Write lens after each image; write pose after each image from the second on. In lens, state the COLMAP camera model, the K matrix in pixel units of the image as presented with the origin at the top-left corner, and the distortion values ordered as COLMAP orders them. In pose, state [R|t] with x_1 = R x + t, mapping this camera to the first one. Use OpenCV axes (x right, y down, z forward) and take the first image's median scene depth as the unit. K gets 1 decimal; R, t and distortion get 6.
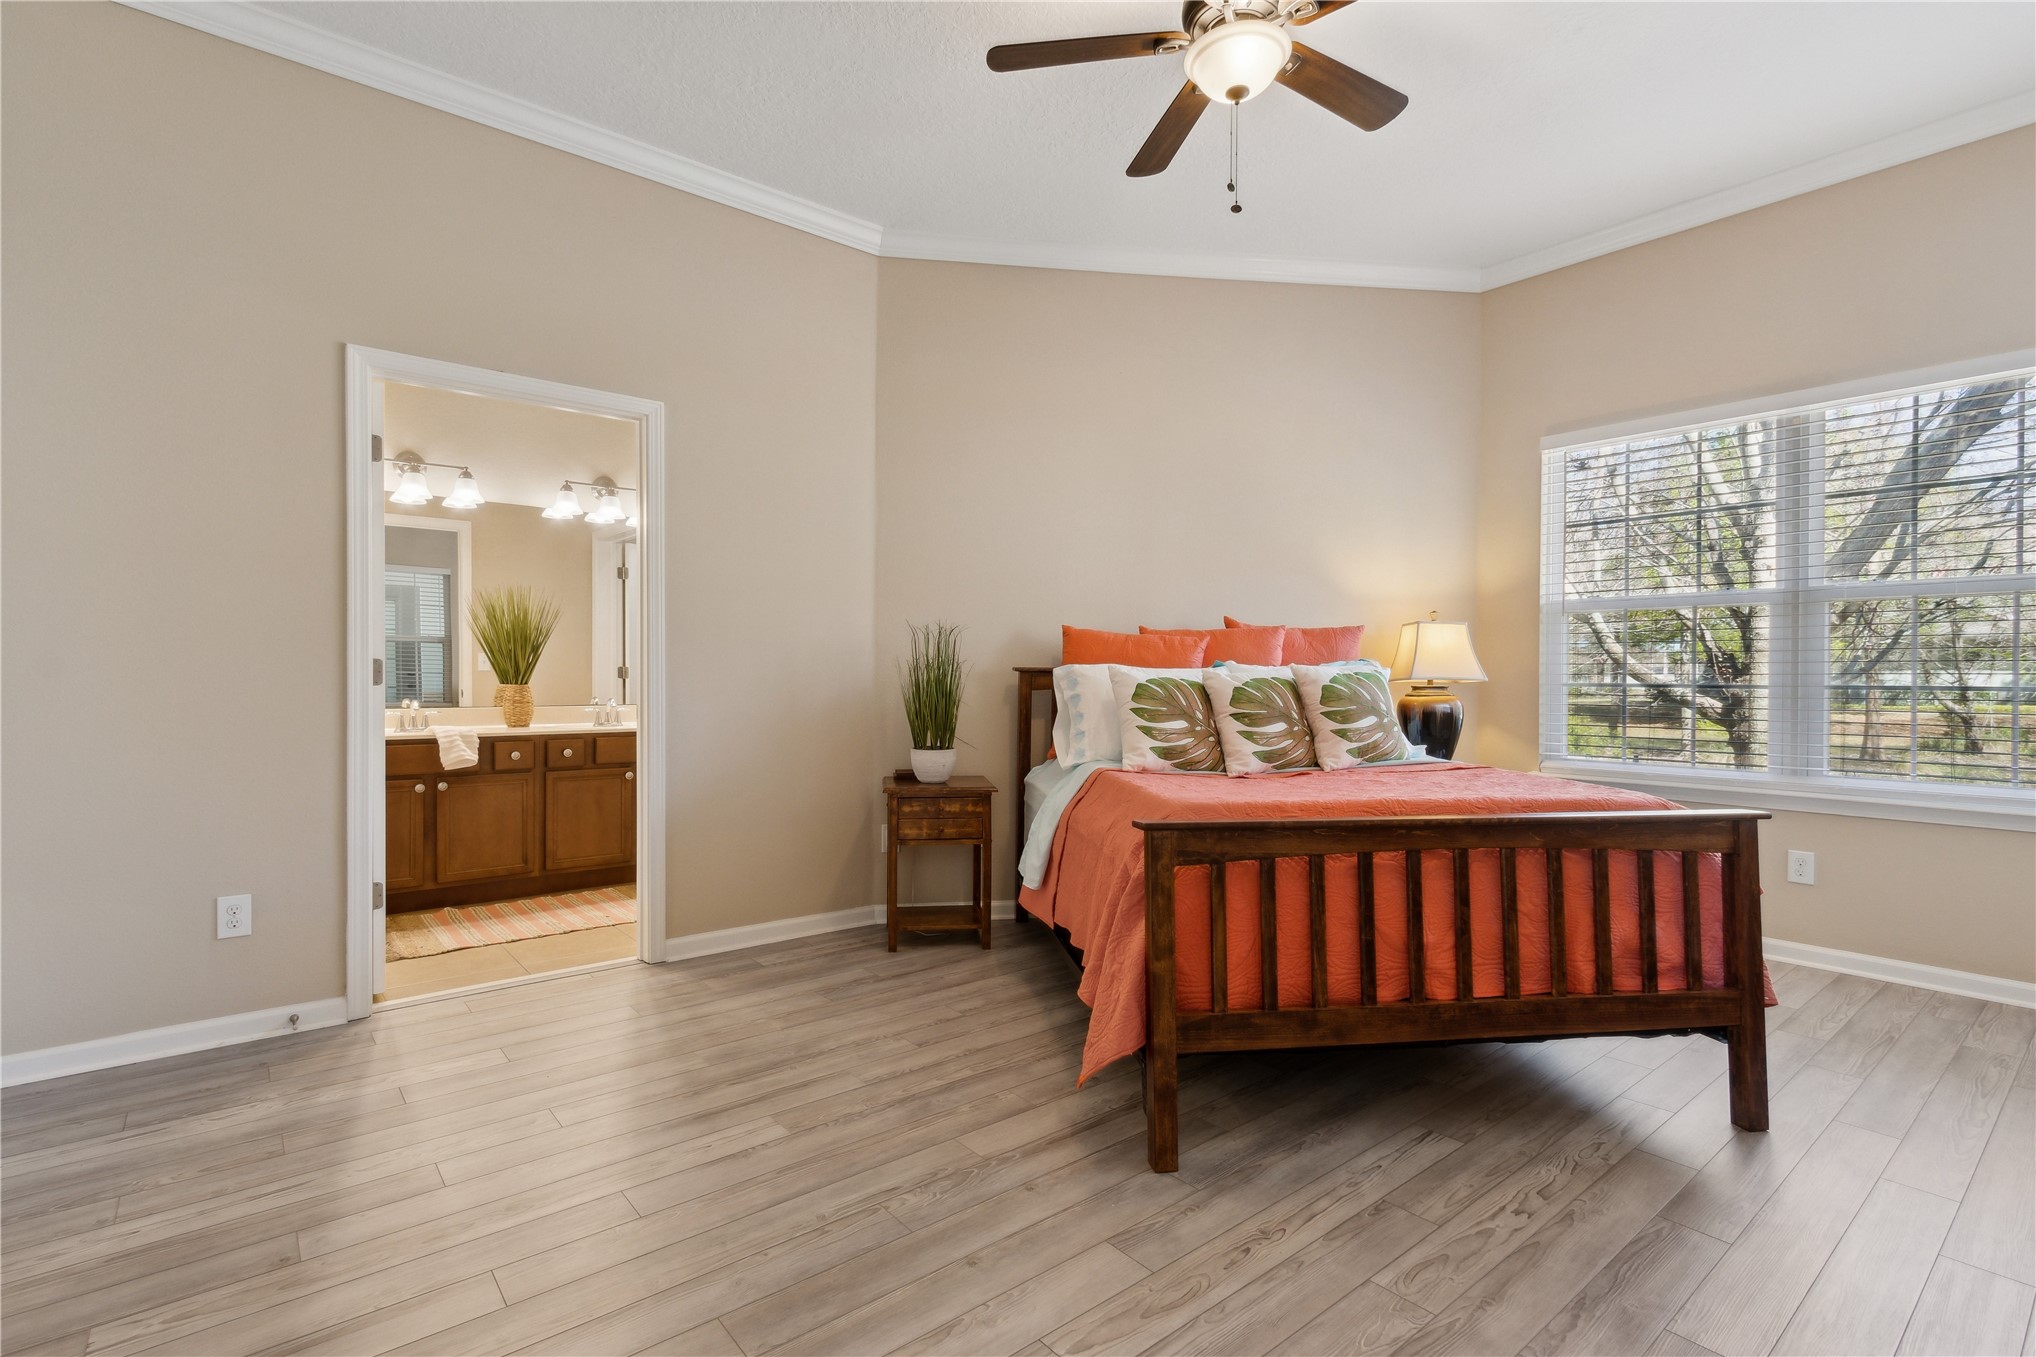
lens RADIAL K [[950.8, 0, 958.2], [0, 950.8, 663.8], [0, 0, 1]] dist [0.005087, -0.003025]
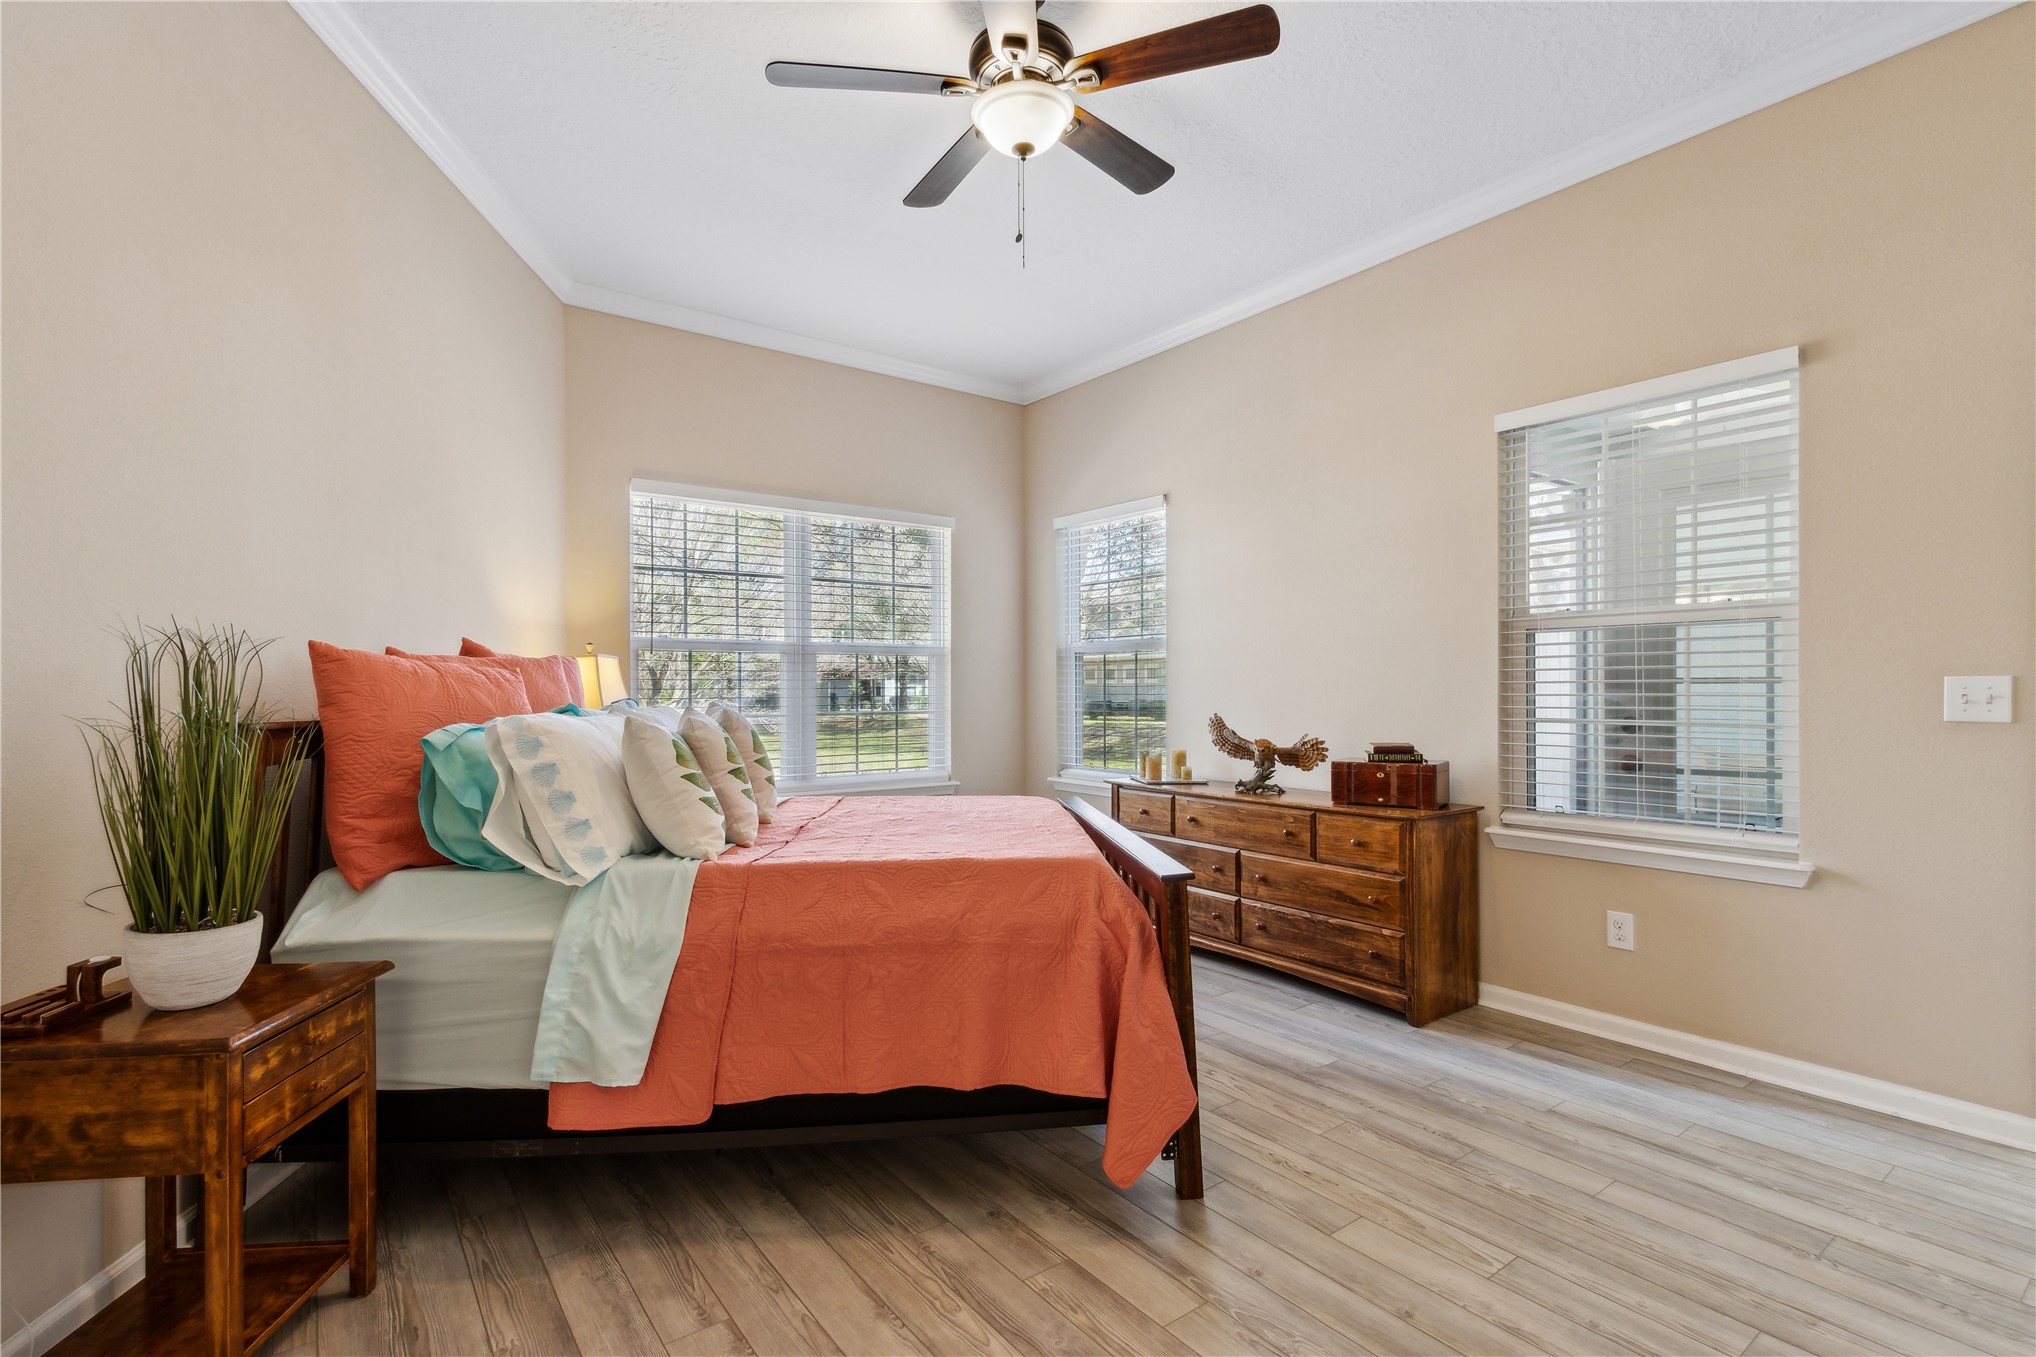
lens RADIAL K [[950.8, 0, 1021.9], [0, 950.8, 678.1], [0, 0, 1]] dist [0.005087, -0.003025]
pose [[0.005596, 0.005420, 0.999970, -0.599593], [-0.005012, 0.999973, -0.005392, -0.026550], [-0.999972, -0.004982, 0.005623, 0.837417]]
